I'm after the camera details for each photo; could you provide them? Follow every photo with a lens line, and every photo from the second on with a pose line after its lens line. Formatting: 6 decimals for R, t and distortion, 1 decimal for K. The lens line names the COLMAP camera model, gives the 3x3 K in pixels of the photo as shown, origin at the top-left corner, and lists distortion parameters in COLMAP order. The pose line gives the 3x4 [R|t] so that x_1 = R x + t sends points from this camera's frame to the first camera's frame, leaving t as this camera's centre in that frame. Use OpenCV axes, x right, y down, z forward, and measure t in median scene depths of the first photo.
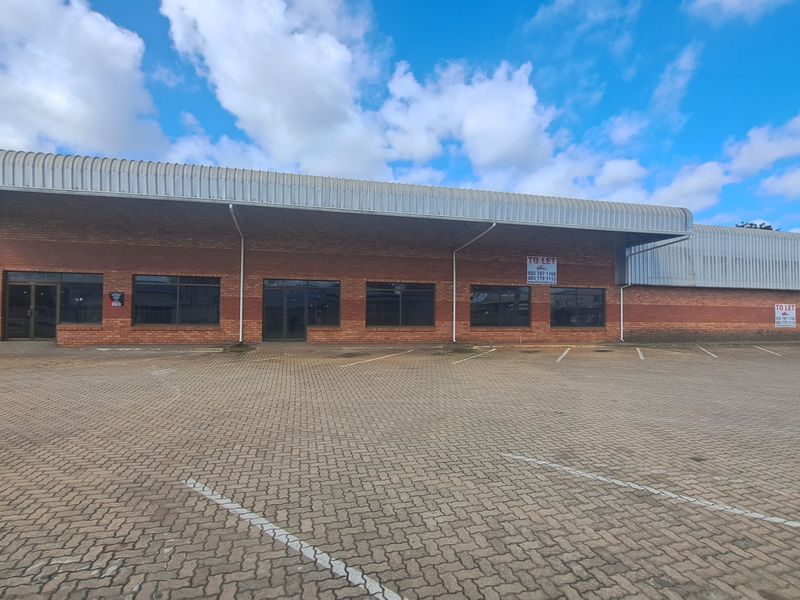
lens RADIAL K [[387.4, 0, 402.7], [0, 387.4, 302.9], [0, 0, 1]] dist [-0.006422, -0.002957]
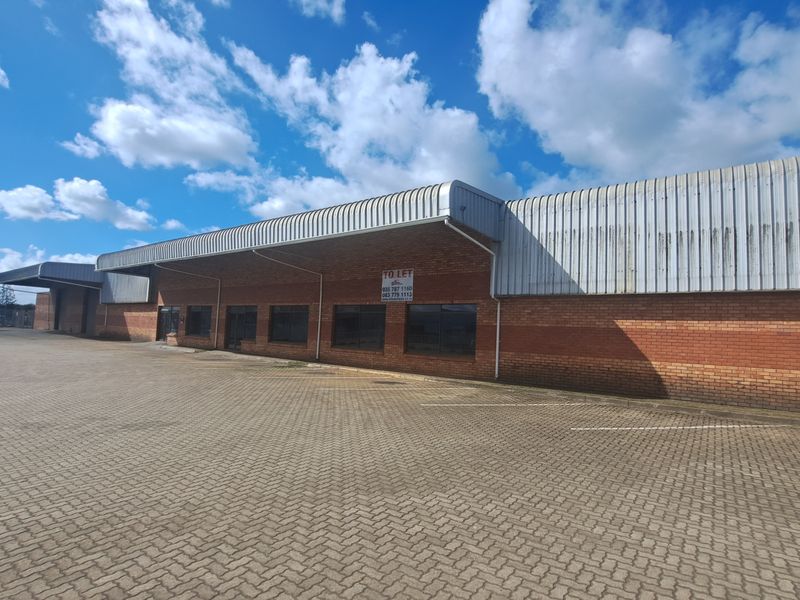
lens RADIAL K [[387.4, 0, 400.3], [0, 387.4, 299.8], [0, 0, 1]] dist [-0.006422, -0.002957]
pose [[0.678217, -0.044990, -0.733483, 1.000101], [-0.016468, 0.996943, -0.076377, 0.014561], [0.734677, 0.063879, 0.675403, 0.419213]]
